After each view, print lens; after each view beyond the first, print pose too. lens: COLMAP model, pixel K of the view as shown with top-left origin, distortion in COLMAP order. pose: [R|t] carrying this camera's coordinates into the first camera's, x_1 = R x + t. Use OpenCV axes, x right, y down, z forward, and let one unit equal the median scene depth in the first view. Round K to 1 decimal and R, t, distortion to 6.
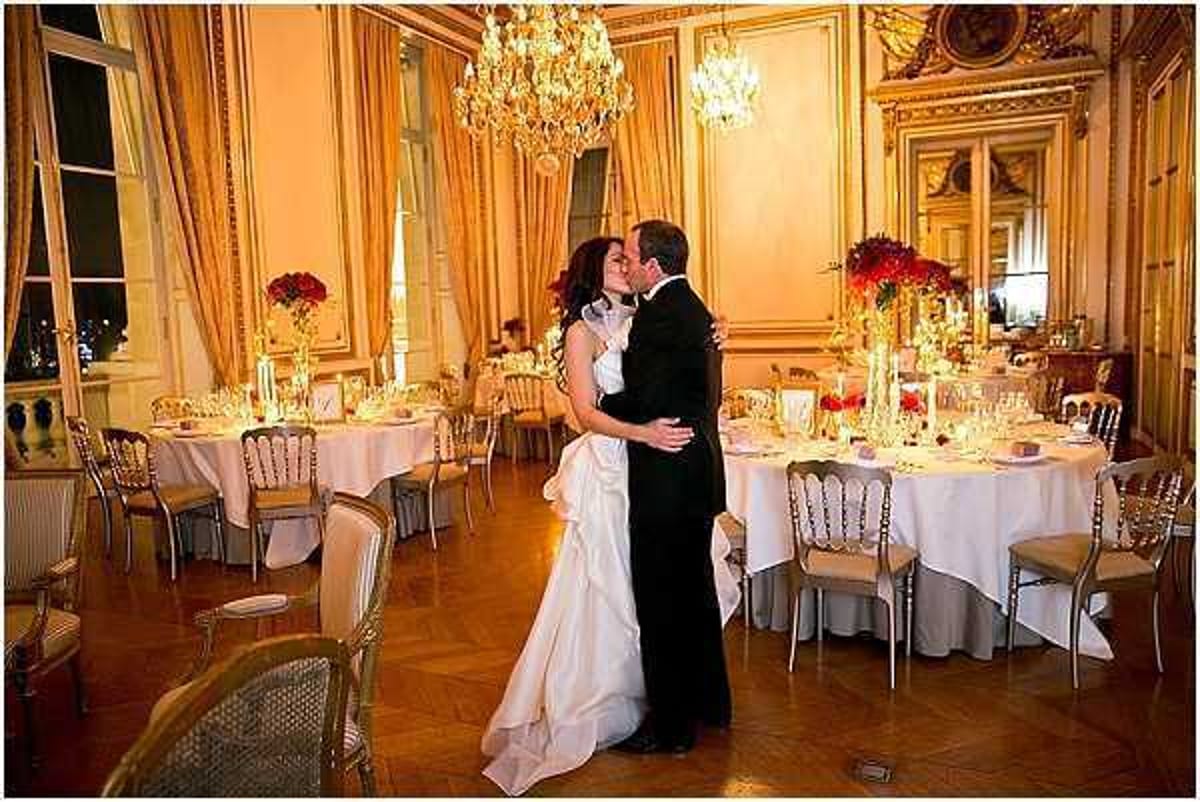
lens RADIAL K [[871.2, 0, 600.0], [0, 871.2, 401.0], [0, 0, 1]] dist [-0.087537, 0.091441]
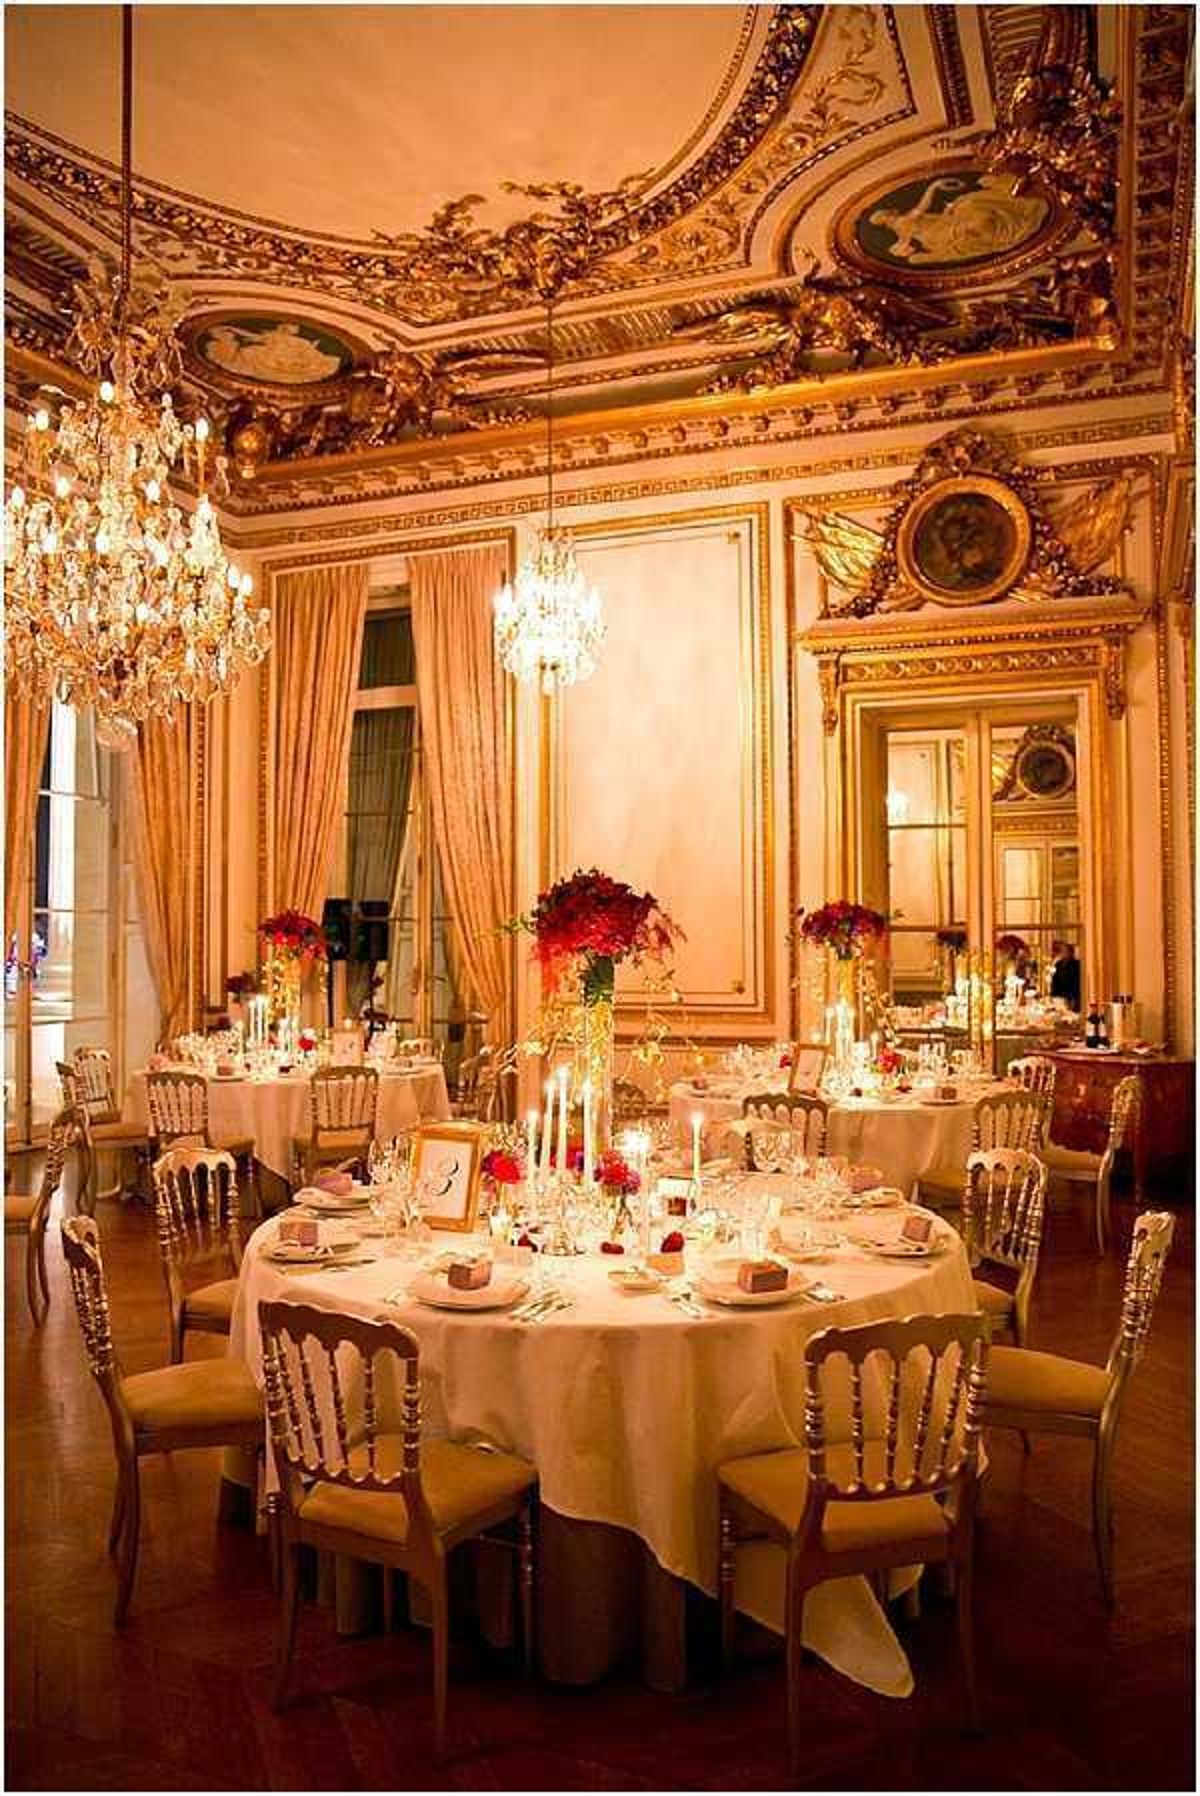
lens RADIAL K [[1349.1, 0, 600.0], [0, 1349.1, 898.0], [0, 0, 1]] dist [-0.092743, 0.100149]
pose [[0.998506, 0.032404, 0.043999, 0.138857], [-0.025764, 0.989261, -0.143868, -0.022072], [-0.048188, 0.142519, 0.988618, 0.055522]]
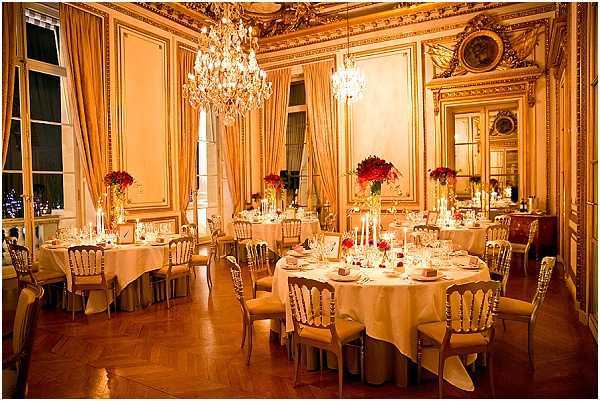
lens RADIAL K [[417.4, 0, 300.0], [0, 417.4, 200.5], [0, 0, 1]] dist [-0.104696, 0.091327]
pose [[0.995758, 0.018704, -0.090093, 0.117244], [-0.025093, 0.997210, -0.070305, -0.011665], [0.088527, 0.072267, 0.993449, 0.032113]]
